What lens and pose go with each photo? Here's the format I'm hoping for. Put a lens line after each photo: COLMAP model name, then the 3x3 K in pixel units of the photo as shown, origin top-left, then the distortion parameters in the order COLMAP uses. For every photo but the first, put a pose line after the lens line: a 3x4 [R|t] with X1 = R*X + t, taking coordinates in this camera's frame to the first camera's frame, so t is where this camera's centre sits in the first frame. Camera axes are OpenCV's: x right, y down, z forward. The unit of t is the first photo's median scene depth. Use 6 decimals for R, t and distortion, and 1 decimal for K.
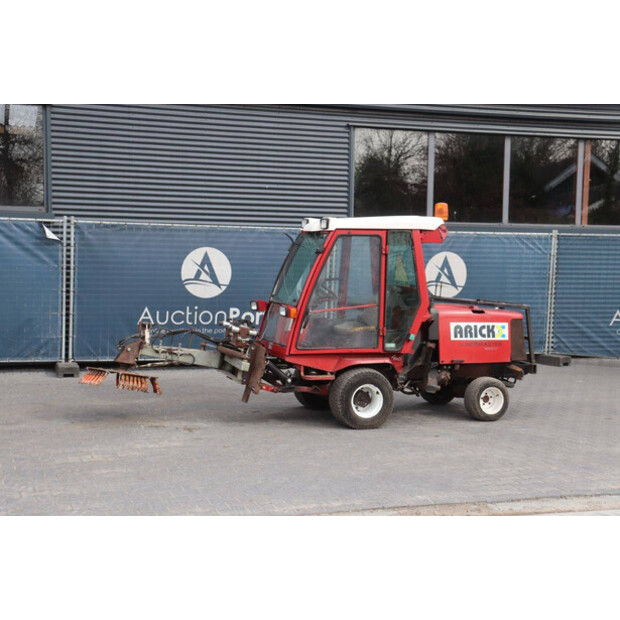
lens RADIAL K [[1034.3, 0, 310.0], [0, 1034.3, 310.0], [0, 0, 1]] dist [0.227970, -0.028526]
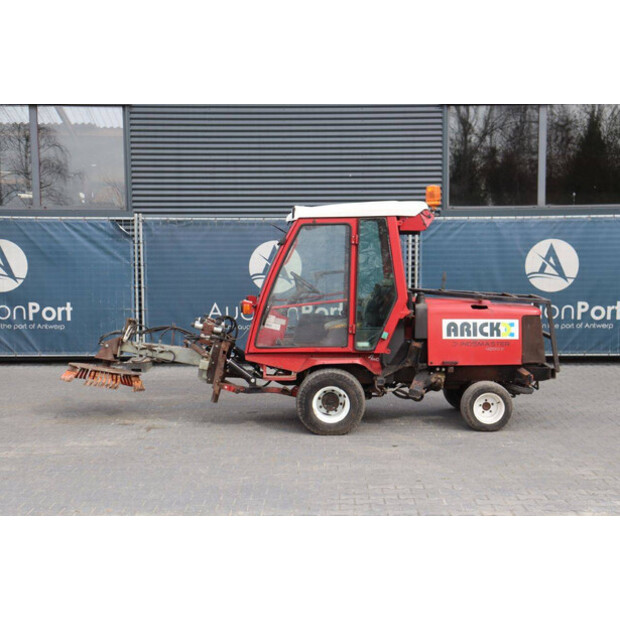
lens RADIAL K [[1034.3, 0, 310.0], [0, 1034.3, 310.0], [0, 0, 1]] dist [0.227970, -0.028526]
pose [[0.942989, -0.000685, -0.332824, 0.317872], [0.002494, 0.999984, 0.005009, -0.000615], [0.332816, -0.005554, 0.942976, 0.120039]]
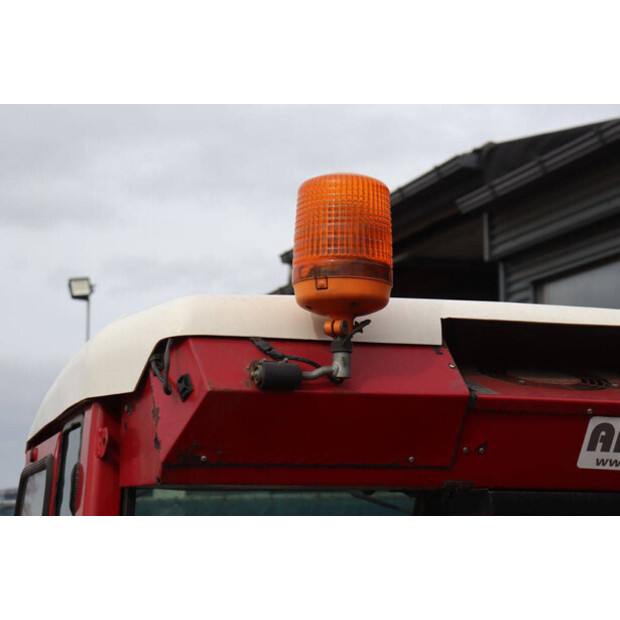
lens RADIAL K [[1464.6, 0, 310.0], [0, 1464.6, 310.0], [0, 0, 1]] dist [0.354117, 0.098604]
pose [[0.013825, -0.171371, -0.985110, 0.301165], [-0.061885, 0.983168, -0.171901, -0.052810], [0.997988, 0.063340, 0.002987, 0.977856]]
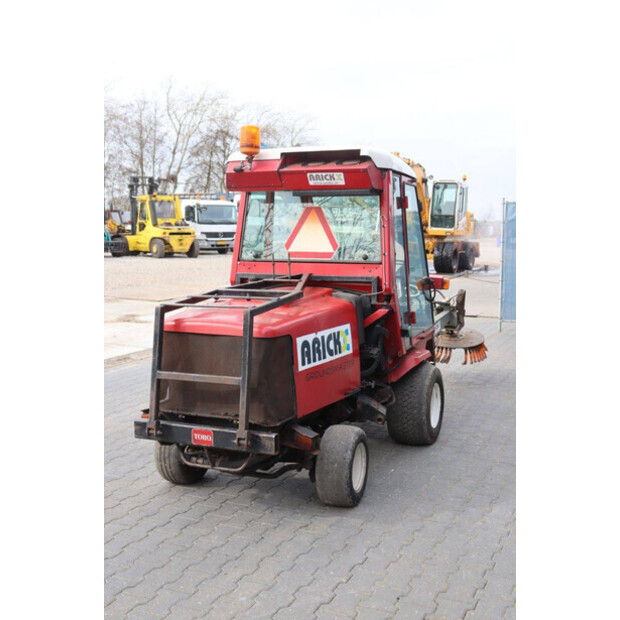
lens RADIAL K [[750.0, 0, 310.0], [0, 750.0, 310.0], [0, 0, 1]] dist [-0.022301, -0.015264]
pose [[-0.688154, 0.060426, -0.723045, 0.424367], [-0.062217, 0.987941, 0.141778, -0.058119], [0.722893, 0.142551, -0.676096, 1.319667]]
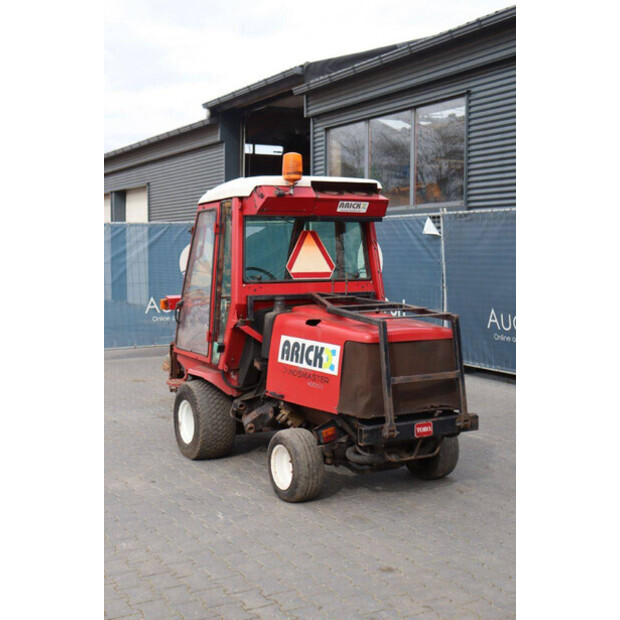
lens RADIAL K [[901.1, 0, 310.0], [0, 901.1, 310.0], [0, 0, 1]] dist [0.008360, 0.006495]
pose [[0.152309, 0.046492, -0.987239, 0.681810], [-0.059142, 0.997532, 0.037852, -0.025620], [0.986562, 0.052622, 0.154683, 0.910812]]
